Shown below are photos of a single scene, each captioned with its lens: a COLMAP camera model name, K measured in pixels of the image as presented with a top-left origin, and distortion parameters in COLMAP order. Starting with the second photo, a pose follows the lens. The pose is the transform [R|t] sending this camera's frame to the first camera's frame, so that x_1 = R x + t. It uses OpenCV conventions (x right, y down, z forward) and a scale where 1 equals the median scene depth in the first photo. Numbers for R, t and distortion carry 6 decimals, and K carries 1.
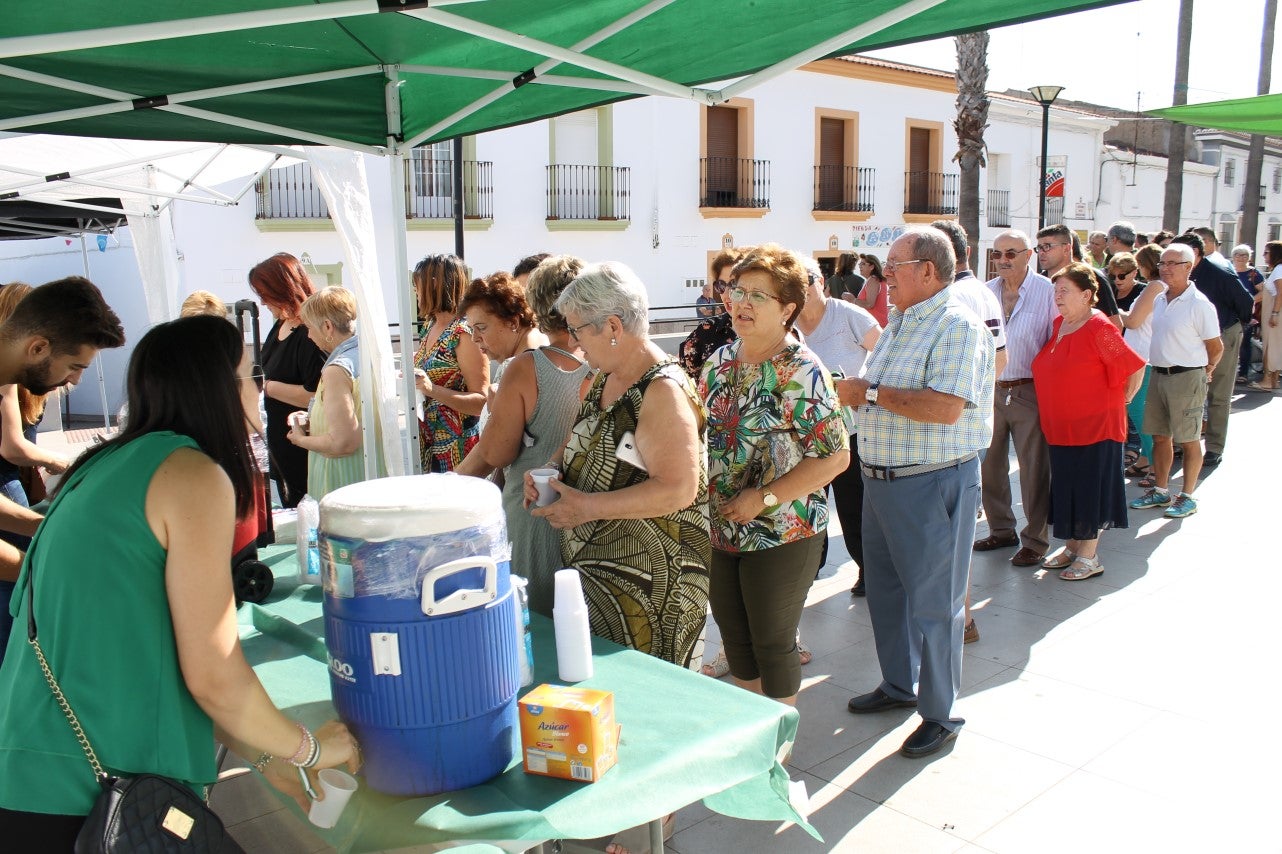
lens RADIAL K [[1099.0, 0, 642.0], [0, 1099.0, 412.8], [0, 0, 1]] dist [-0.184266, 0.185171]
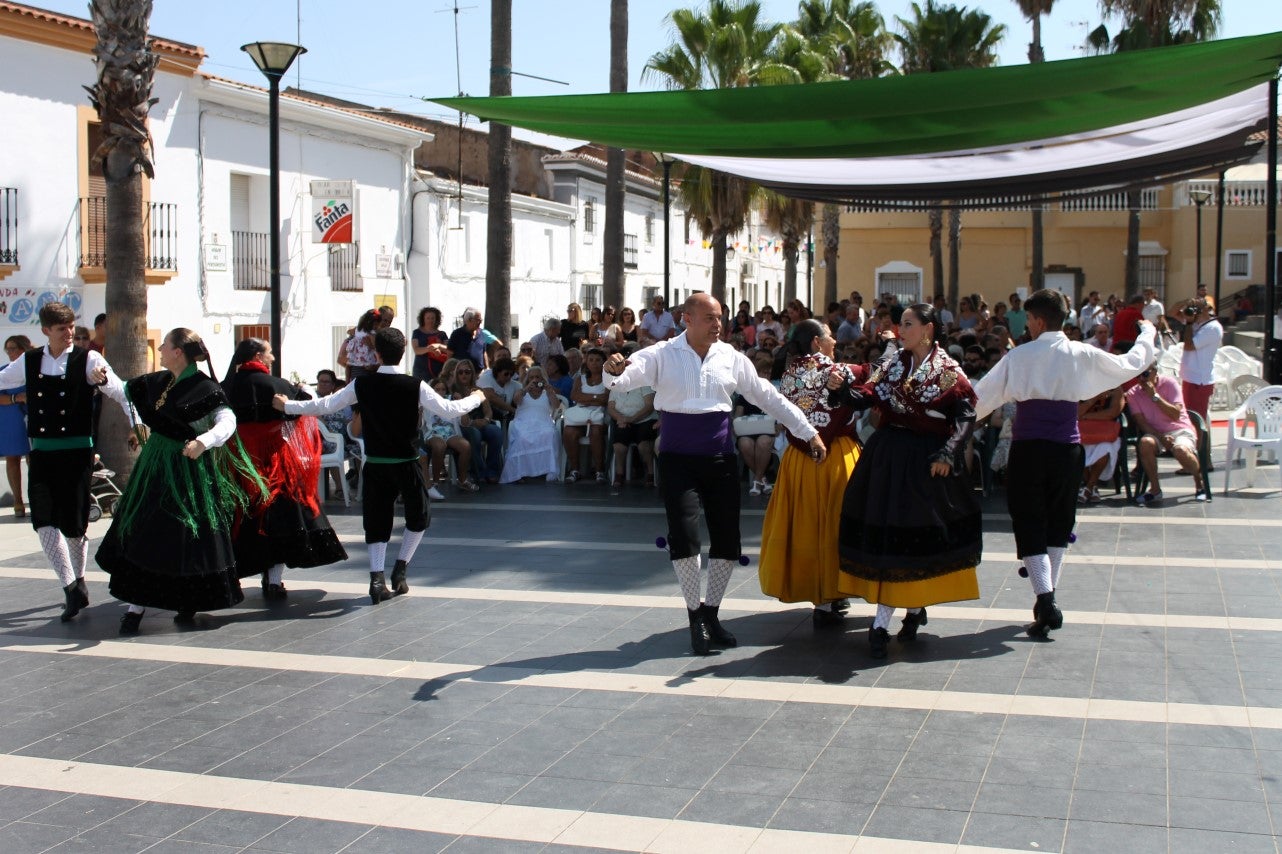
lens RADIAL K [[1479.5, 0, 641.0], [0, 1479.5, 427.0], [0, 0, 1]] dist [-0.090162, 0.075727]
pose [[0.864533, -0.032183, 0.501545, 0.157251], [0.071859, 0.995610, -0.059982, -0.041193], [-0.497412, 0.087897, 0.863050, 0.249149]]
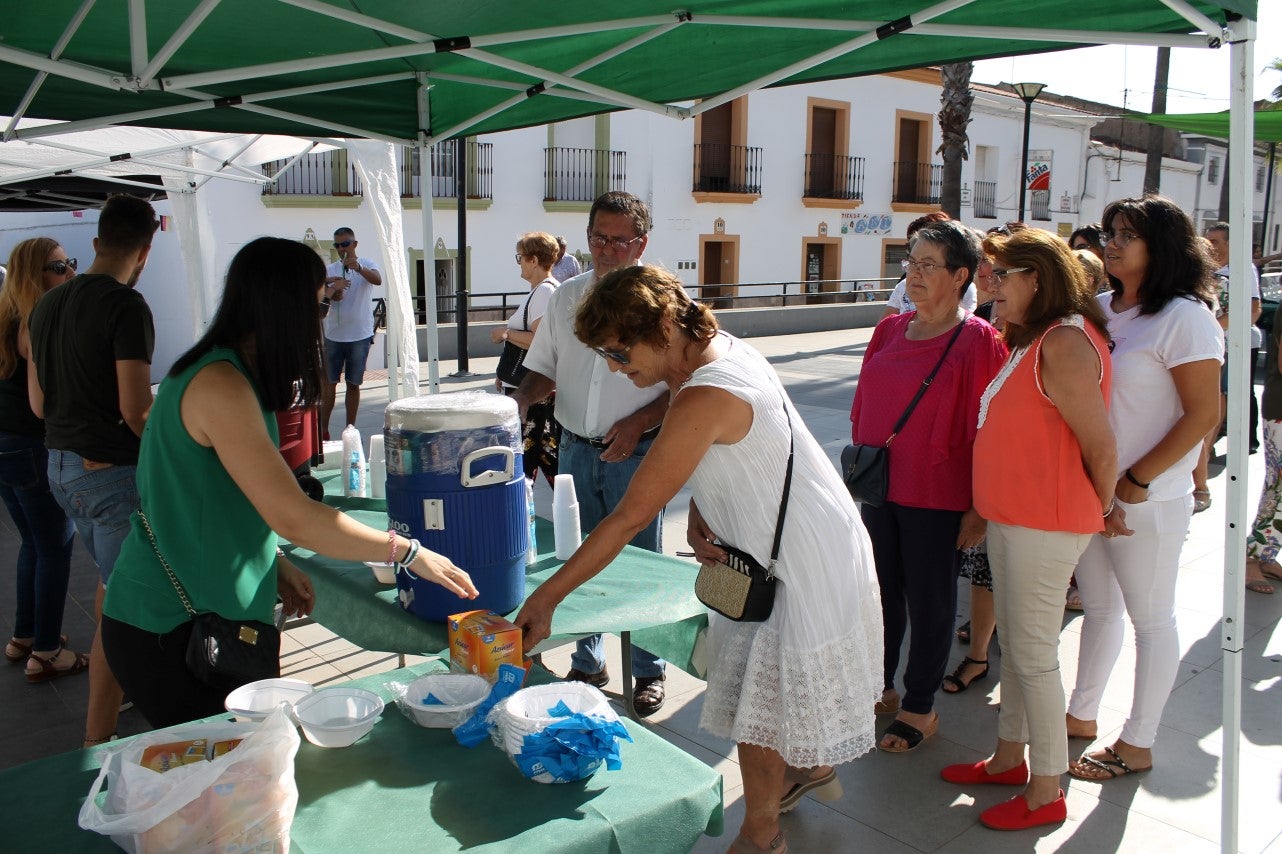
lens RADIAL K [[1097.2, 0, 641.0], [0, 1097.2, 427.0], [0, 0, 1]] dist [-0.195773, 0.173897]
pose [[0.999766, 0.020506, 0.006869, 0.001830], [-0.020696, 0.999370, 0.028847, 0.006308], [-0.006273, -0.028983, 0.999560, -0.040299]]
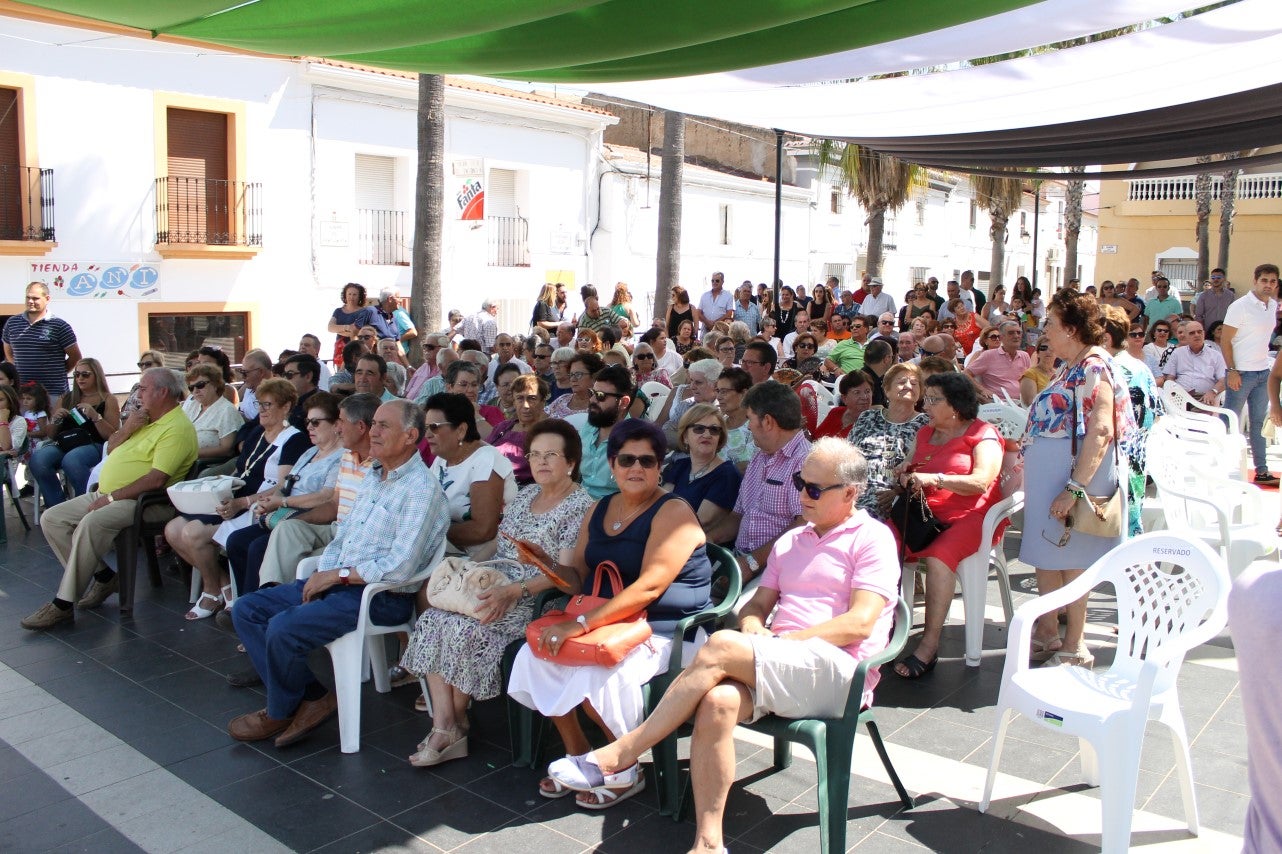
lens RADIAL K [[1099.0, 0, 642.0], [0, 1099.0, 412.8], [0, 0, 1]] dist [-0.184266, 0.185171]
pose [[0.987616, 0.000776, 0.156887, 0.647507], [0.004894, 0.999349, -0.035750, -0.094553], [-0.156812, 0.036076, 0.986969, 0.527334]]
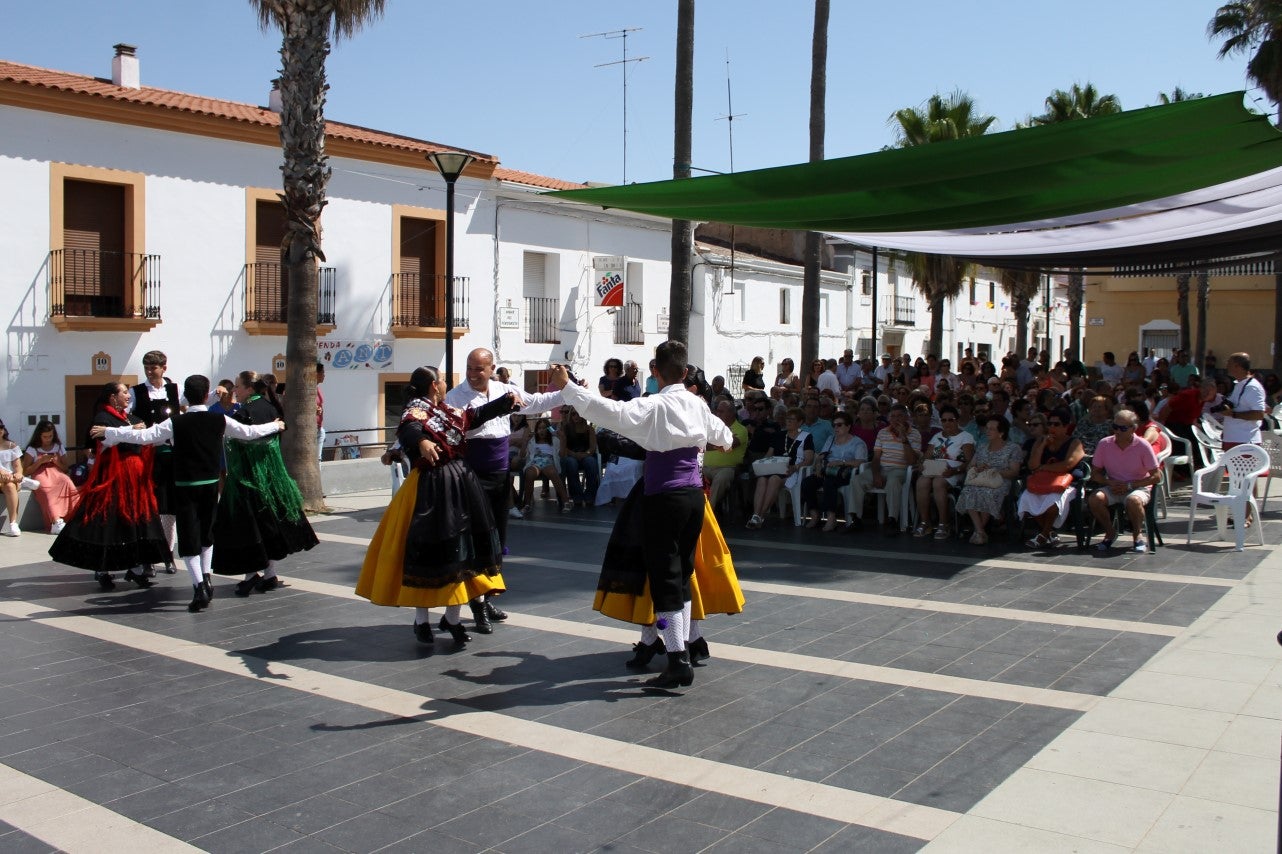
lens RADIAL K [[1191.8, 0, 641.0], [0, 1191.8, 427.0], [0, 0, 1]] dist [-0.141467, 0.103068]
pose [[0.975878, 0.000055, 0.218318, 0.351936], [0.020962, 0.995357, -0.093947, -0.041421], [-0.217309, 0.096257, 0.971345, 0.205587]]
